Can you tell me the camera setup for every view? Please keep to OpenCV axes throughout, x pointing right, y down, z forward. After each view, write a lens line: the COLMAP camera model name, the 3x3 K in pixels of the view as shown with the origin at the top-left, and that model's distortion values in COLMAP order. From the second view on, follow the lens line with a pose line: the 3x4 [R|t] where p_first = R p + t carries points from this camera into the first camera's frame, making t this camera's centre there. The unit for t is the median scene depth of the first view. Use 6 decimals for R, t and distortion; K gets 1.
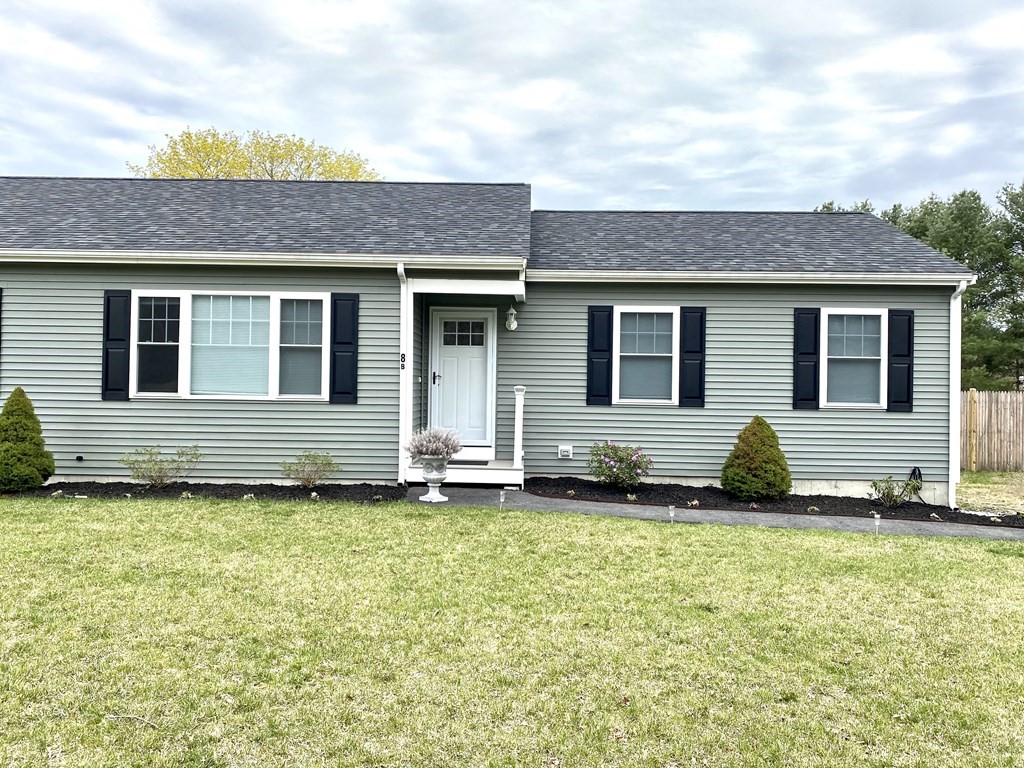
lens RADIAL K [[827.4, 0, 497.6], [0, 827.4, 381.4], [0, 0, 1]] dist [0.013844, 0.001688]
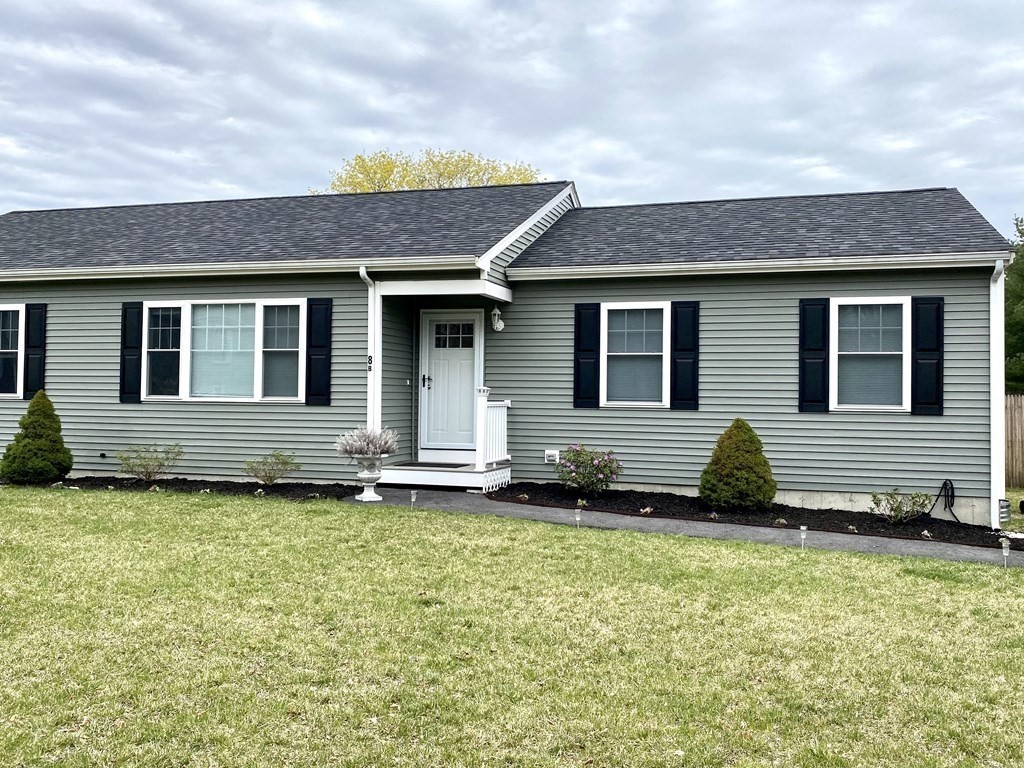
lens RADIAL K [[858.1, 0, 512.0], [0, 858.1, 384.0], [0, 0, 1]] dist [0.017821, -0.005869]
pose [[0.968386, -0.007822, -0.249335, 0.291295], [0.003991, 0.999866, -0.015864, 0.016872], [0.249426, 0.014368, 0.968287, 0.024470]]
